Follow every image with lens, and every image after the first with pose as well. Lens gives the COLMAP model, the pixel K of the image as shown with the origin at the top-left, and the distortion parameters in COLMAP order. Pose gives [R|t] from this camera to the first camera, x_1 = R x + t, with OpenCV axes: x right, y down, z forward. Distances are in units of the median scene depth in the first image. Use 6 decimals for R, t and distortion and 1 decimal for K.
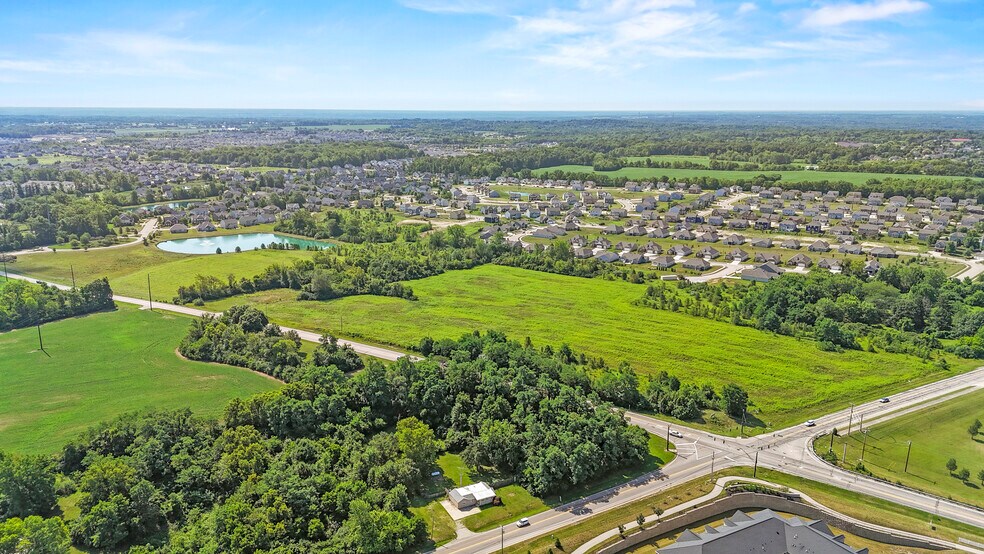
lens RADIAL K [[719.6, 0, 492.0], [0, 719.6, 277.0], [0, 0, 1]] dist [0.082445, -0.079821]
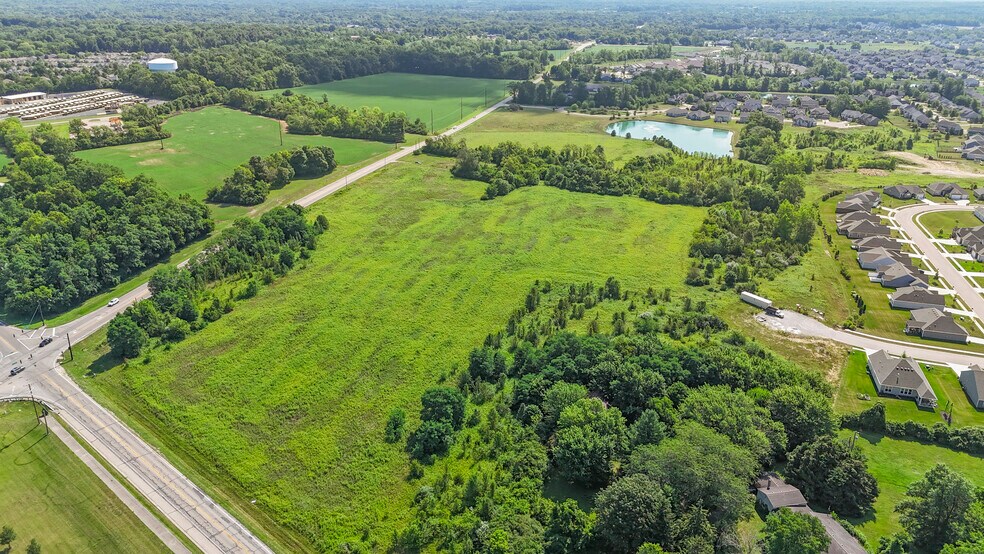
lens RADIAL K [[719.6, 0, 492.0], [0, 719.6, 277.0], [0, 0, 1]] dist [0.082445, -0.079821]
pose [[0.316353, 0.354112, -0.880071, 0.432832], [-0.228965, 0.928792, 0.291411, -0.085366], [0.920595, 0.109317, 0.374905, 0.395618]]
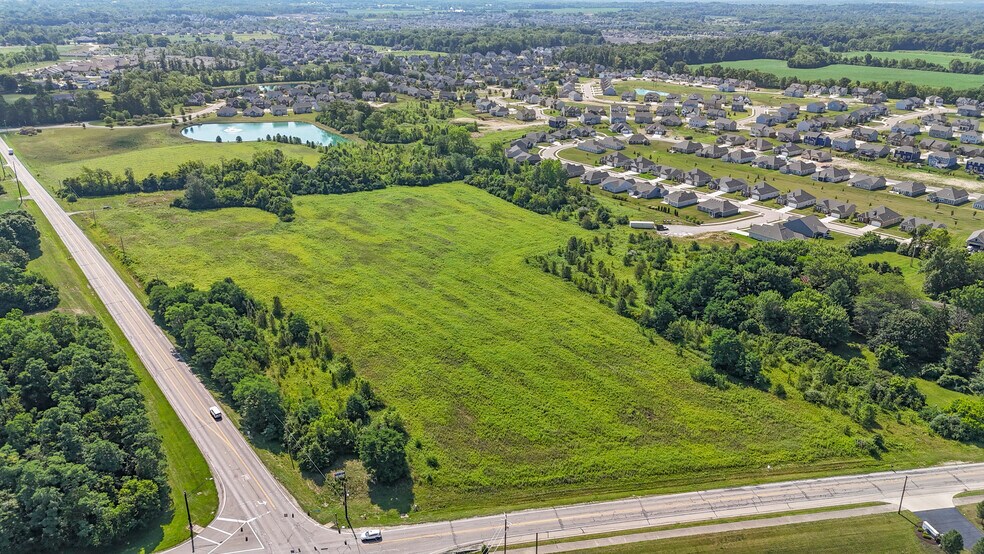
lens RADIAL K [[719.6, 0, 492.0], [0, 719.6, 277.0], [0, 0, 1]] dist [0.082445, -0.079821]
pose [[0.942372, 0.130965, -0.307869, 0.218403], [-0.084890, 0.983686, 0.158606, -0.032506], [0.323618, -0.123331, 0.938116, 0.171851]]
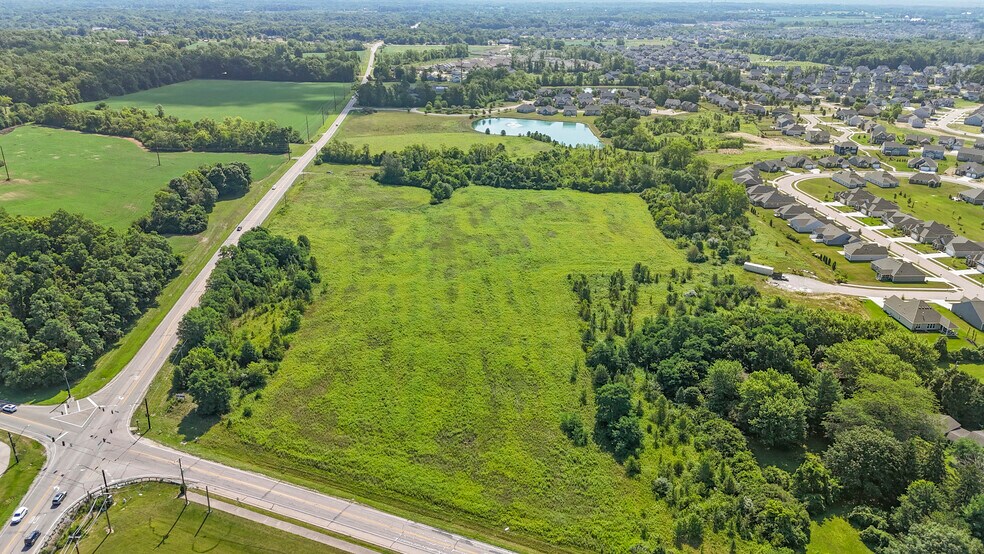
lens RADIAL K [[719.6, 0, 492.0], [0, 719.6, 277.0], [0, 0, 1]] dist [0.082445, -0.079821]
pose [[0.606944, 0.296993, -0.737166, 0.370765], [-0.192693, 0.954867, 0.226048, -0.058013], [0.771031, 0.004849, 0.636779, 0.280534]]
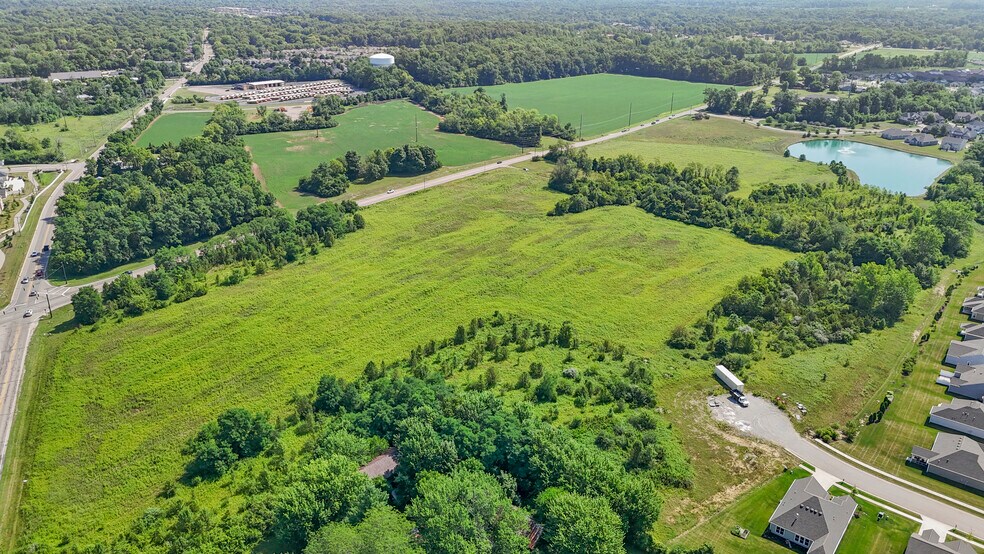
lens RADIAL K [[719.6, 0, 492.0], [0, 719.6, 277.0], [0, 0, 1]] dist [0.082445, -0.079821]
pose [[-0.068402, 0.375552, -0.924274, 0.422007], [-0.237216, 0.893751, 0.380706, -0.124535], [0.969046, 0.245293, 0.027953, 0.542102]]
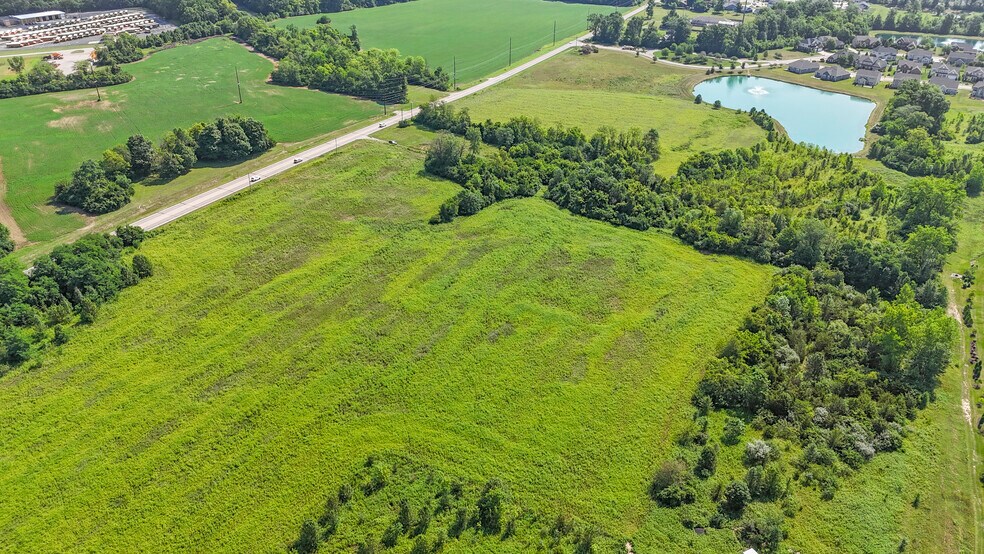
lens RADIAL K [[719.6, 0, 492.0], [0, 719.6, 277.0], [0, 0, 1]] dist [0.082445, -0.079821]
pose [[0.122296, 0.473480, -0.872273, 0.272688], [-0.240761, 0.866772, 0.436739, -0.123862], [0.962849, 0.156598, 0.219999, 0.537618]]
